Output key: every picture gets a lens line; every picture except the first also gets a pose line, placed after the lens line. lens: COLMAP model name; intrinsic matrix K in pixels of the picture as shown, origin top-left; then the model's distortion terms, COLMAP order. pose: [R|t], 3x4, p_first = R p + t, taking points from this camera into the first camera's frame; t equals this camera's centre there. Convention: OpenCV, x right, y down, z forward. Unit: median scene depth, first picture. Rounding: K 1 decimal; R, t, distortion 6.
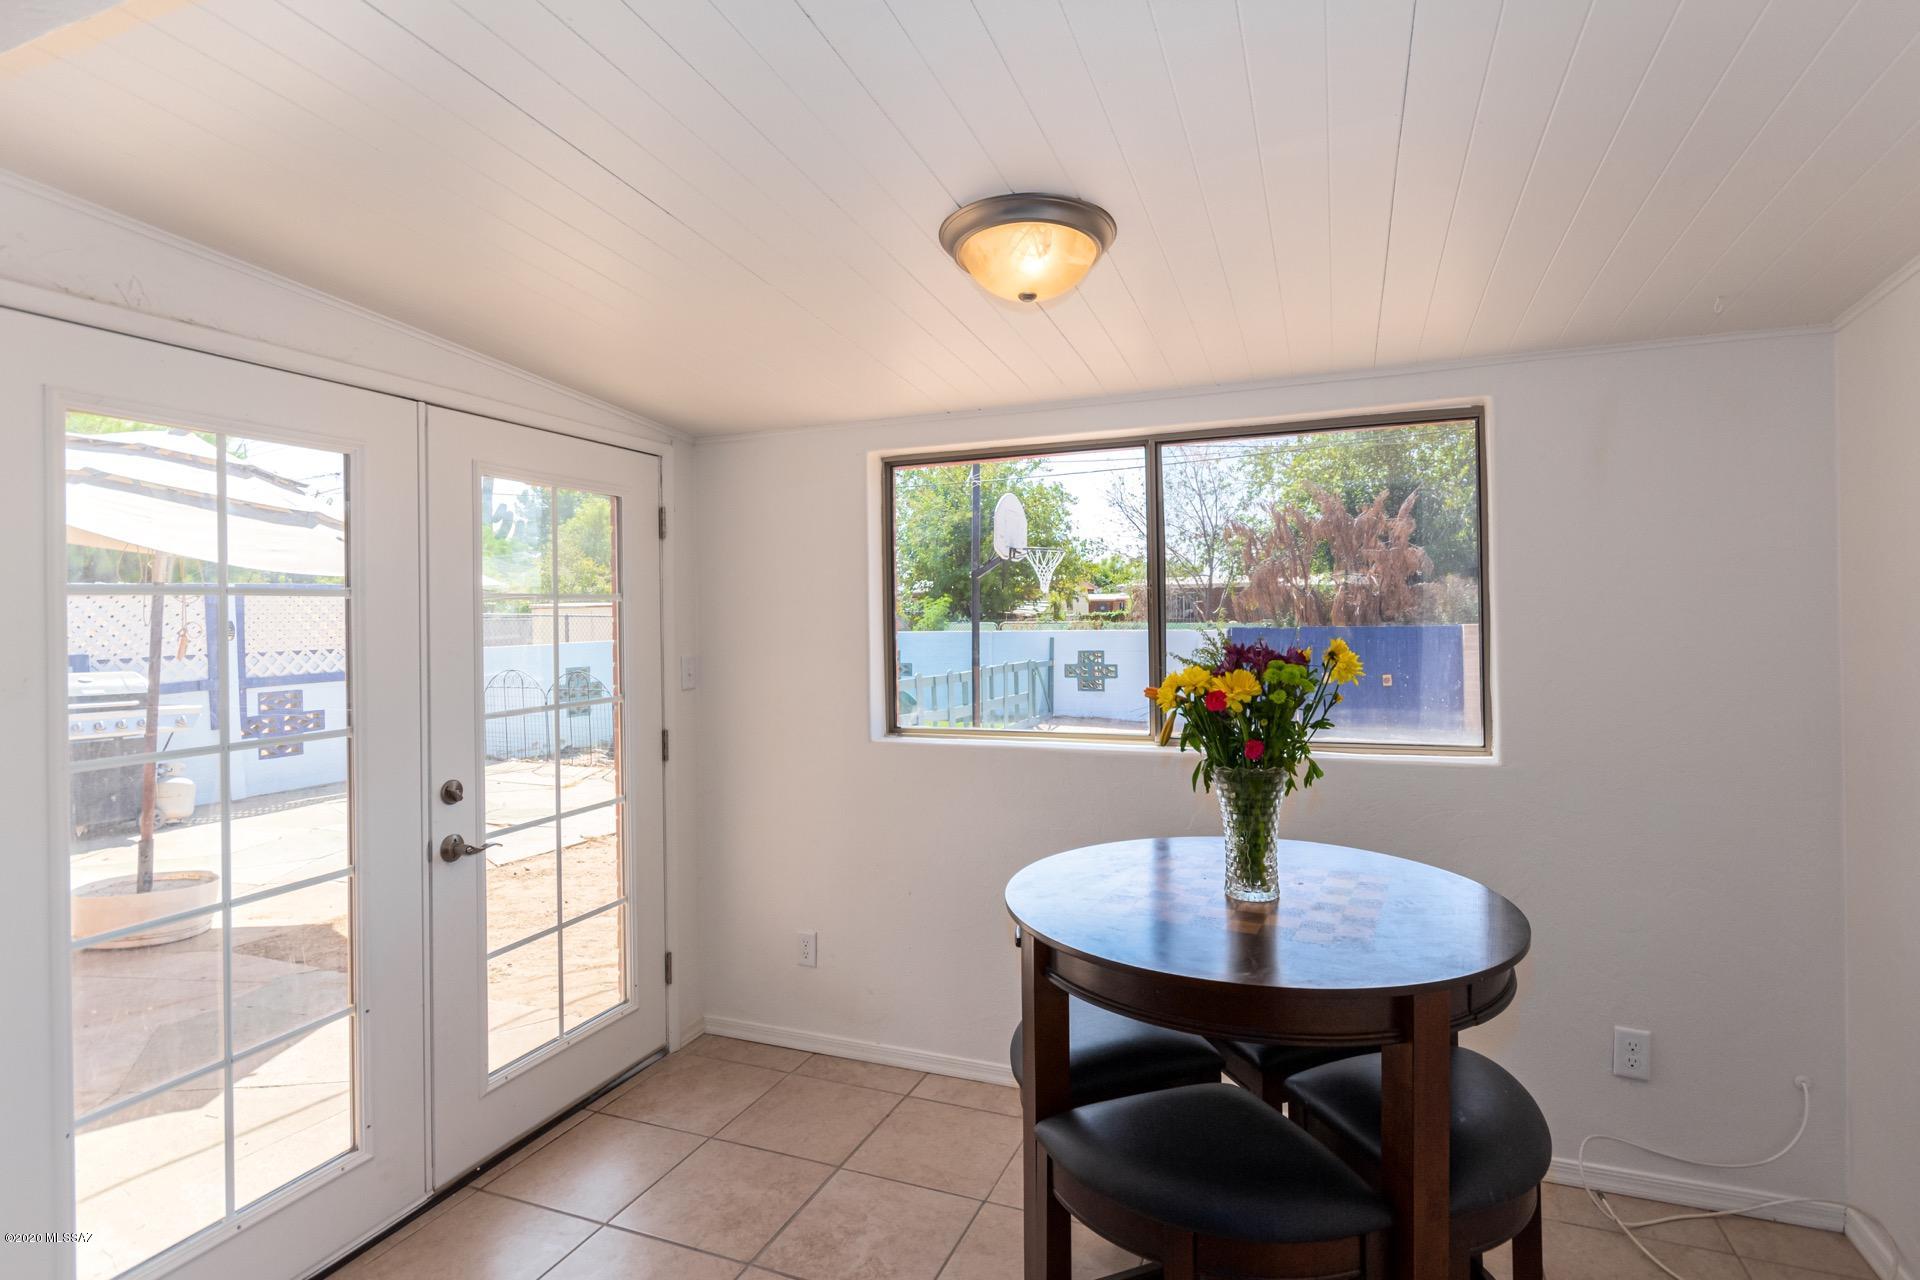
lens RADIAL K [[956.5, 0, 960.6], [0, 956.5, 612.5], [0, 0, 1]] dist [-0.002608, -0.000422]
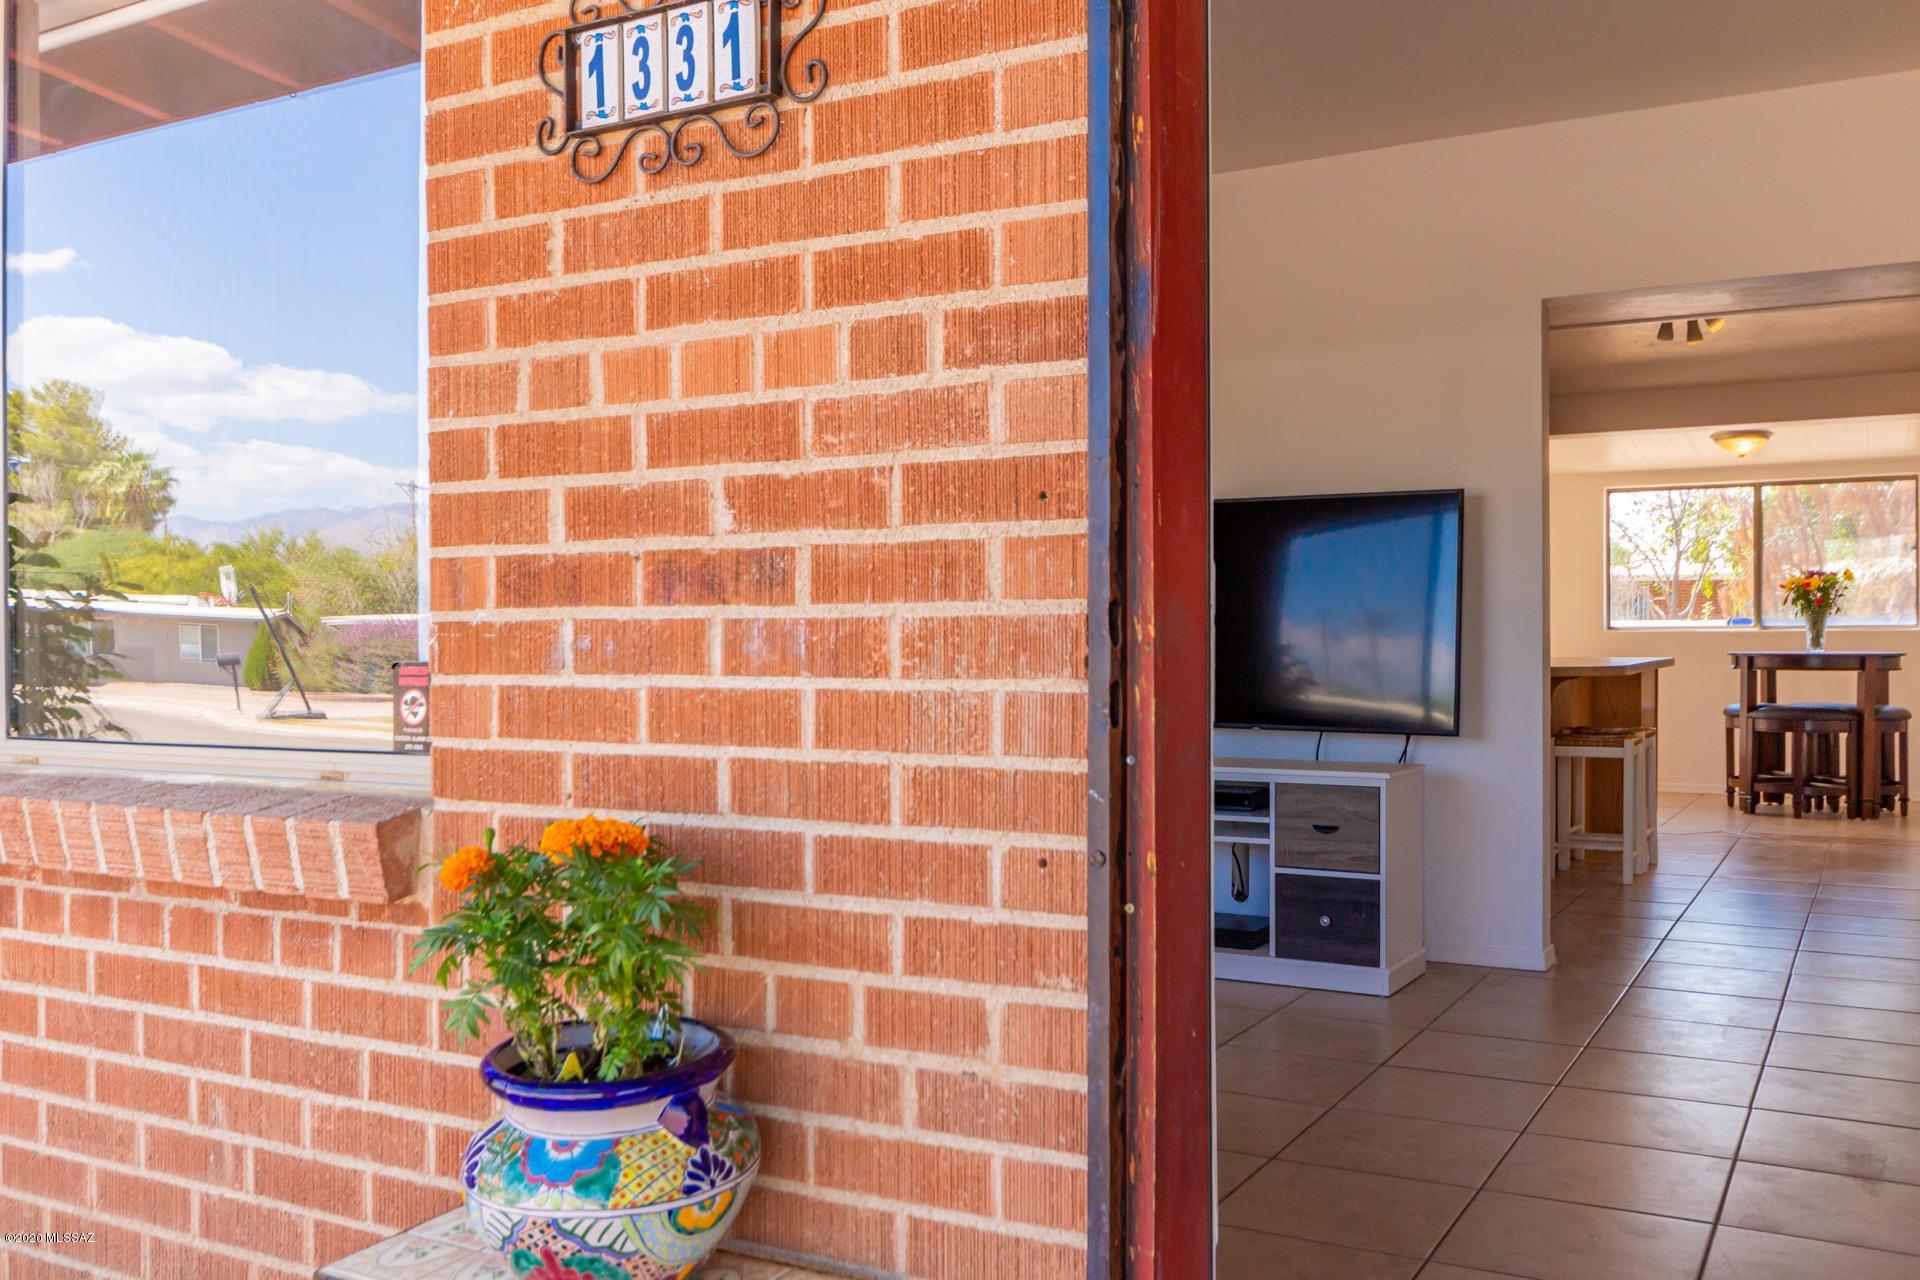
lens RADIAL K [[1656.4, 0, 960.0], [0, 1656.4, 640.0], [0, 0, 1]] dist [0.002797, 0.007213]
pose [[0.991926, 0.009453, -0.126469, -0.285279], [-0.008679, 0.999940, 0.006668, 0.040994], [0.126524, -0.005517, 0.991948, -0.753946]]
